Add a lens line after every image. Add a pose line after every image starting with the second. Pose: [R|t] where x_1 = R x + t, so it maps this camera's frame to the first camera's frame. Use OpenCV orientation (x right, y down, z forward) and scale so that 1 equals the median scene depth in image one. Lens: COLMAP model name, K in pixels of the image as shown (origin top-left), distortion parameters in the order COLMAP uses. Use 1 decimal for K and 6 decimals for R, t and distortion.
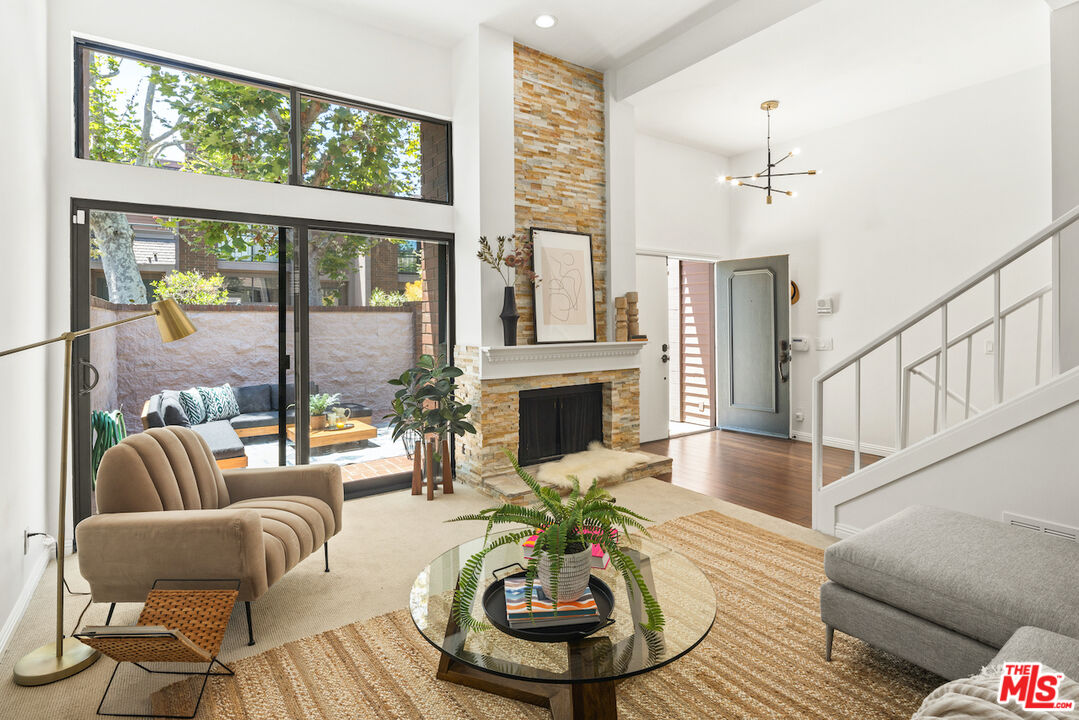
lens RADIAL K [[527.0, 0, 535.0], [0, 527.0, 319.6], [0, 0, 1]] dist [0.003525, -0.002850]
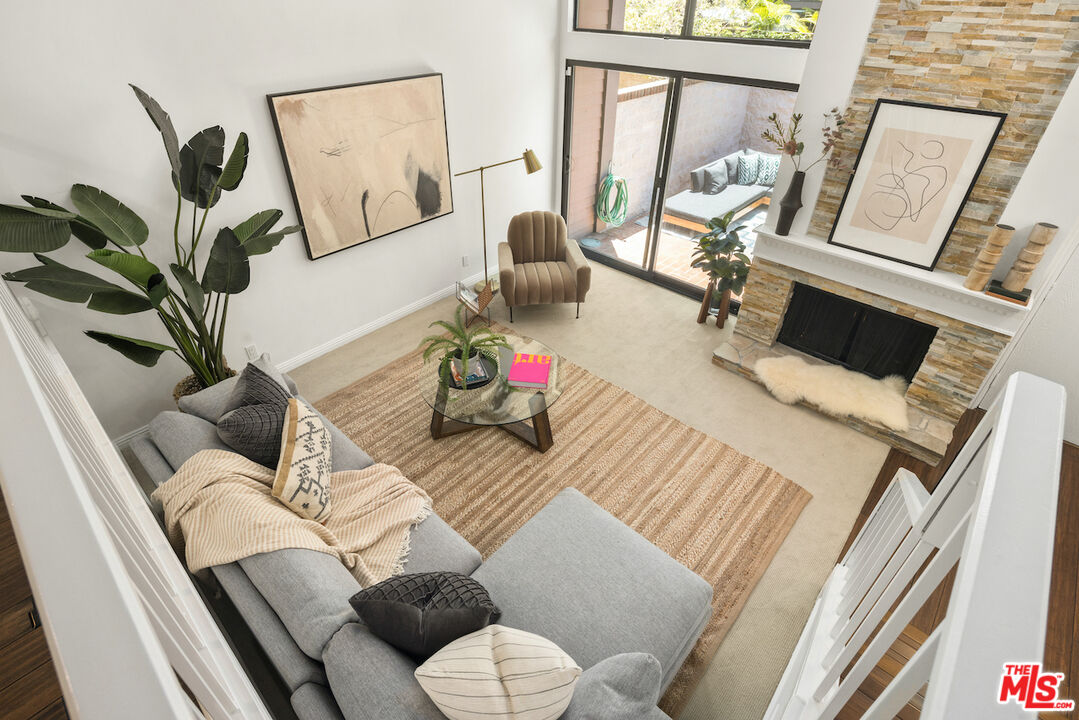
lens RADIAL K [[527.0, 0, 533.8], [0, 527.0, 329.5], [0, 0, 1]] dist [0.003525, -0.002850]
pose [[0.224297, 0.545244, -0.807713, 0.629063], [-0.006913, 0.829700, 0.558167, -0.297106], [0.974496, -0.119611, 0.189868, 0.301283]]
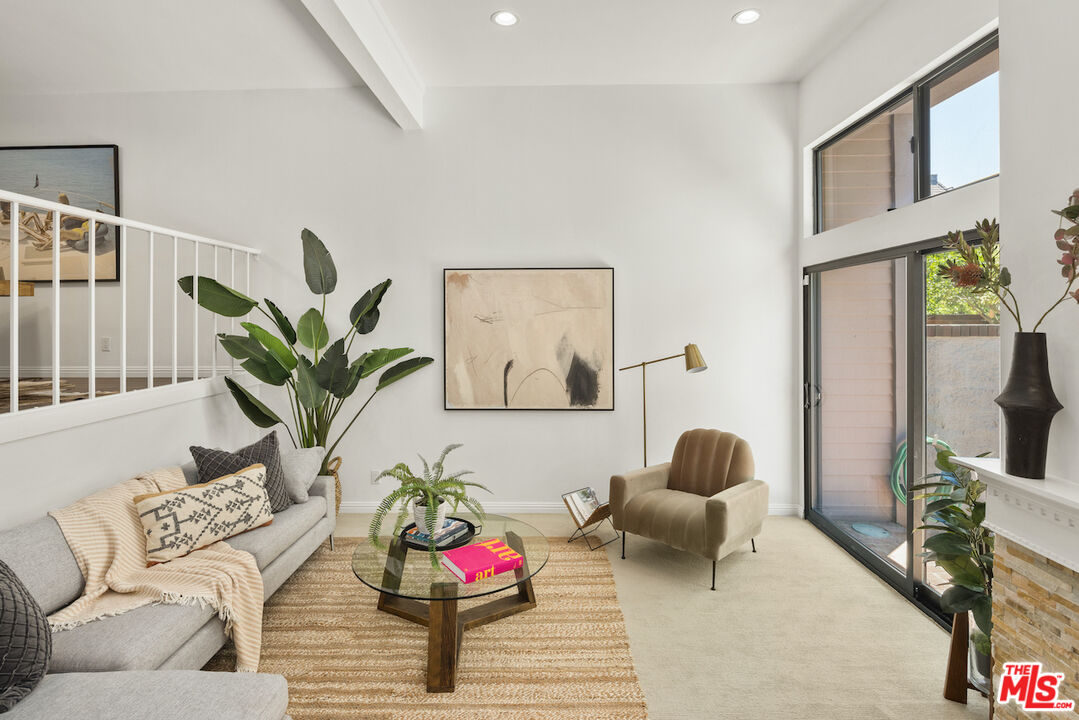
lens RADIAL K [[527.0, 0, 533.6], [0, 527.0, 318.4], [0, 0, 1]] dist [0.003525, -0.002850]
pose [[-0.589511, 0.005631, -0.807741, 0.445975], [0.005898, 0.999979, 0.002667, -0.066388], [0.807739, -0.003192, -0.589532, 0.809923]]
